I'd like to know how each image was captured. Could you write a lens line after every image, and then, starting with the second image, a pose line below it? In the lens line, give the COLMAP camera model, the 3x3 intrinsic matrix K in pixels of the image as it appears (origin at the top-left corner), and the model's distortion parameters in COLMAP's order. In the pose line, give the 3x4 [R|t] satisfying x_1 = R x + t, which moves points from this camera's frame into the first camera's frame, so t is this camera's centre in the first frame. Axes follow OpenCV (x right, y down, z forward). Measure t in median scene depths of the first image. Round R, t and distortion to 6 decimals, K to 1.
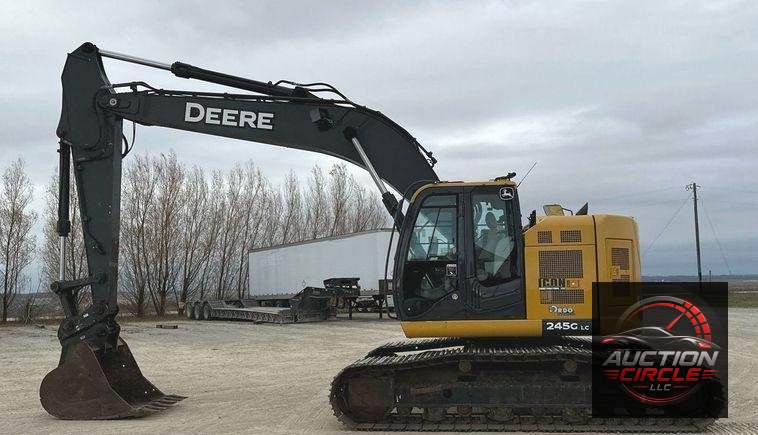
lens RADIAL K [[758.5, 0, 376.6], [0, 758.5, 246.7], [0, 0, 1]] dist [0.061613, -0.003952]
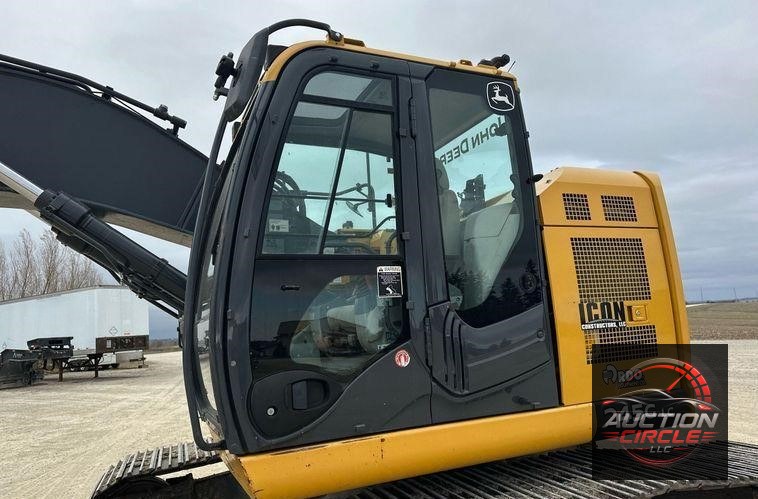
lens RADIAL K [[534.6, 0, 377.3], [0, 534.6, 266.8], [0, 0, 1]] dist [0.008331, 0.001760]
pose [[0.880391, 0.016826, 0.473951, -0.018611], [0.021160, 0.996981, -0.074700, 0.034931], [-0.473777, 0.075794, 0.877377, 0.662557]]
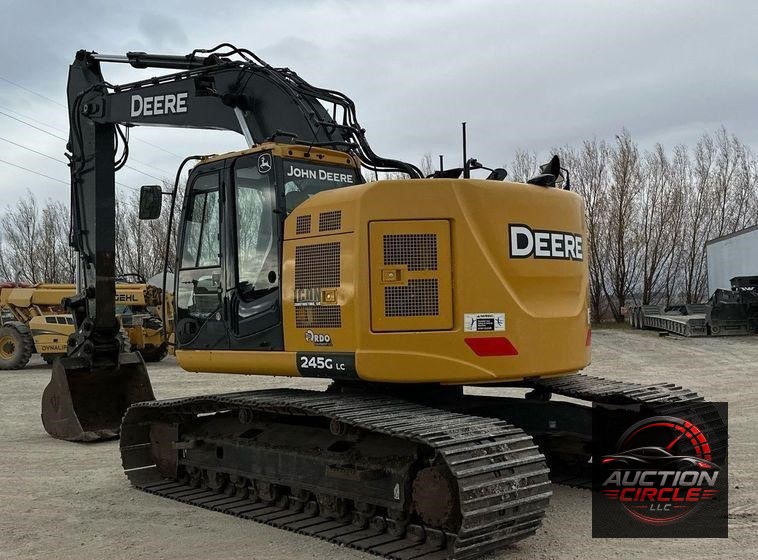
lens RADIAL K [[850.5, 0, 379.0], [0, 850.5, 280.0], [0, 0, 1]] dist [0.066107, -0.001748]
pose [[0.763582, -0.023281, -0.645291, 0.616836], [0.051710, 0.998345, 0.025171, 0.016275], [0.643637, -0.052589, 0.763522, 0.408856]]
